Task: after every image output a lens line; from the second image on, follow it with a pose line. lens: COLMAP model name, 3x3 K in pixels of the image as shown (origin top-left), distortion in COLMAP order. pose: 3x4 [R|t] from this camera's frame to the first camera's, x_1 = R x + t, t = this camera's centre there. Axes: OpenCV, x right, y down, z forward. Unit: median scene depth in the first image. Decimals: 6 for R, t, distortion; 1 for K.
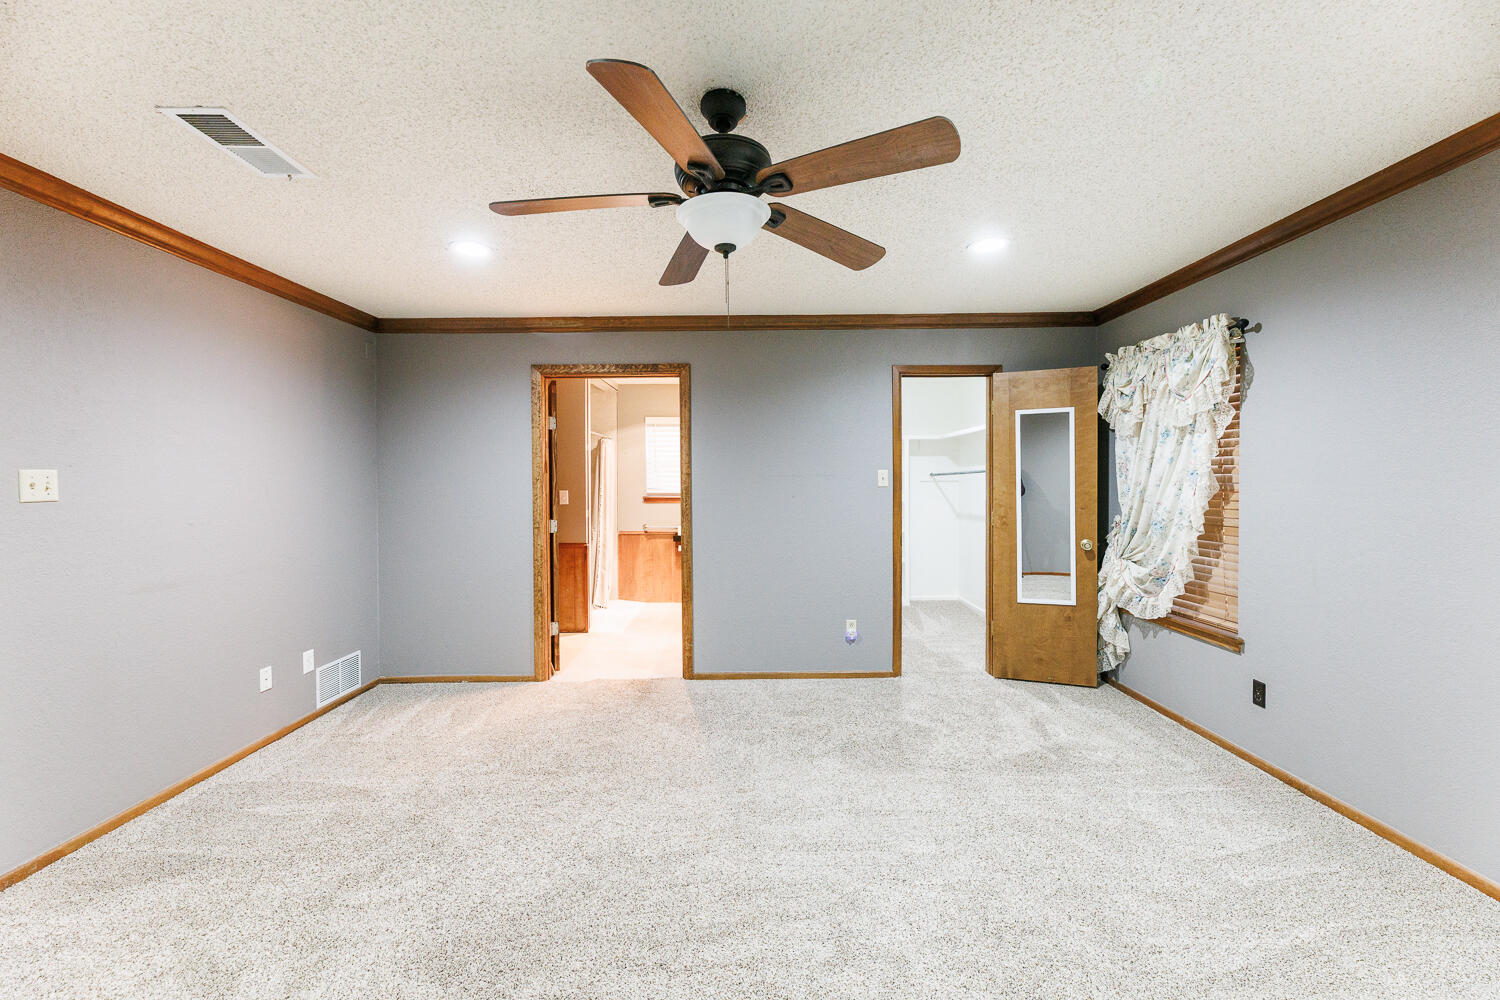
lens RADIAL K [[607.6, 0, 750.7], [0, 607.6, 493.6], [0, 0, 1]] dist [-0.000963, 0.000603]
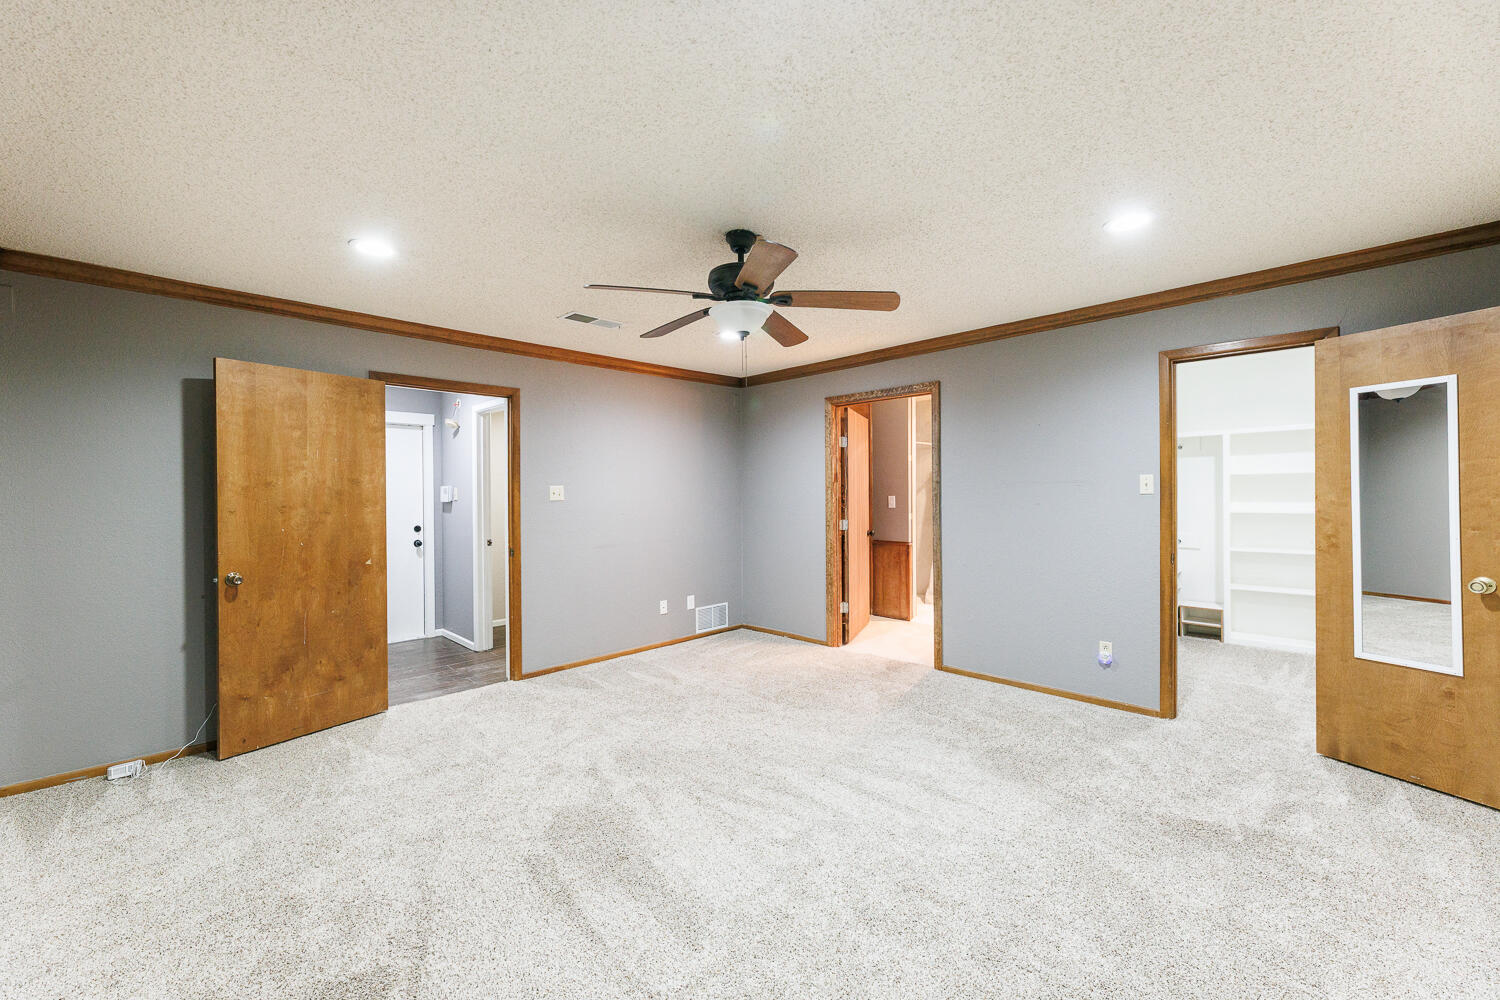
lens RADIAL K [[607.6, 0, 750.0], [0, 607.6, 495.6], [0, 0, 1]] dist [-0.000963, 0.000603]
pose [[0.699773, 0.005310, -0.714345, 0.464402], [-0.007577, 0.999971, 0.000011, -0.005121], [0.714325, 0.005405, 0.699794, -0.007400]]
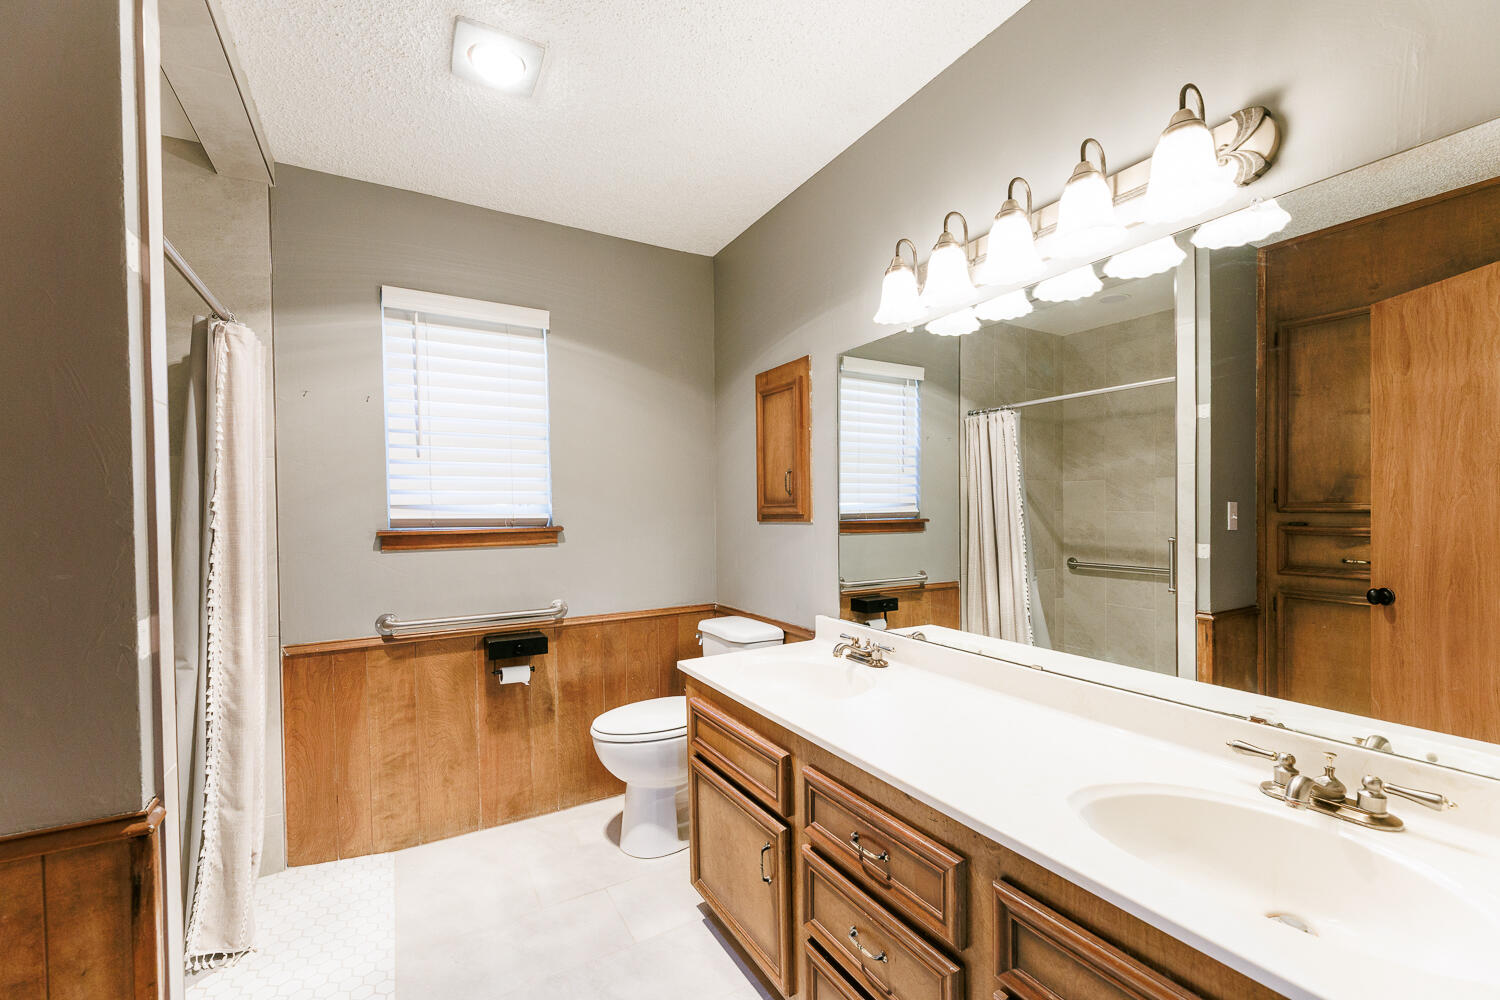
lens RADIAL K [[607.6, 0, 740.2], [0, 607.6, 519.9], [0, 0, 1]] dist [-0.000963, 0.000603]
pose [[0.874943, -0.015693, 0.483971, -0.286230], [0.014486, 0.999876, 0.006234, -0.000817], [-0.484009, 0.001556, 0.875062, 1.083534]]
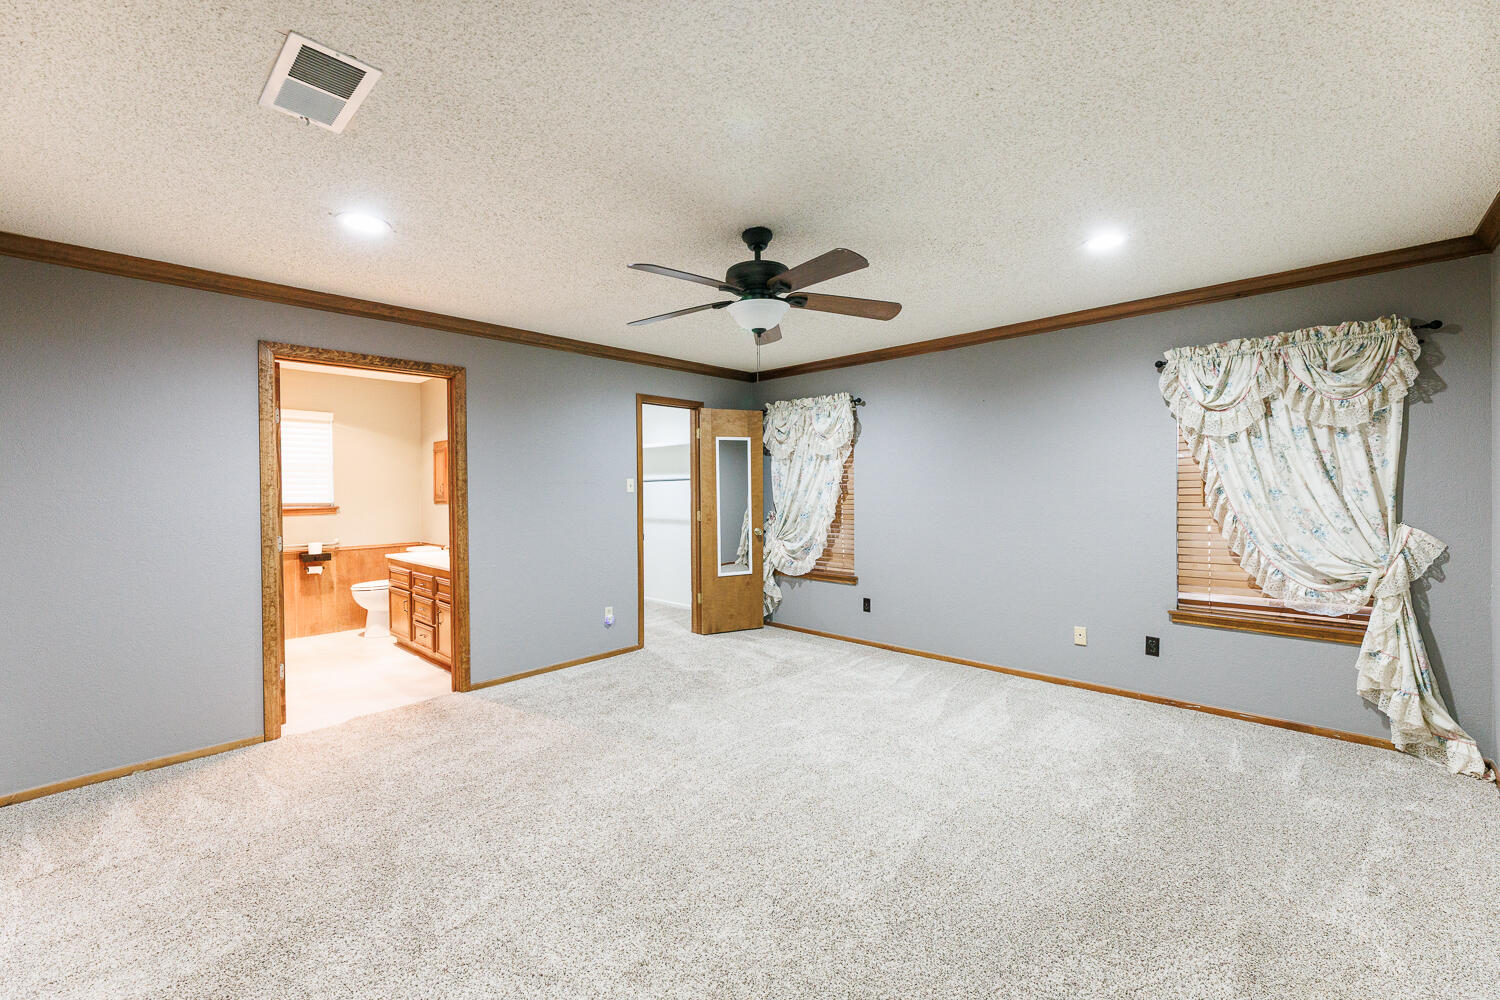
lens RADIAL K [[607.6, 0, 753.1], [0, 607.6, 495.1], [0, 0, 1]] dist [-0.000963, 0.000603]
pose [[0.688597, -0.006678, 0.725113, -0.515939], [0.015998, 0.999854, -0.005983, 0.004678], [-0.724968, 0.015720, 0.688603, -0.006215]]
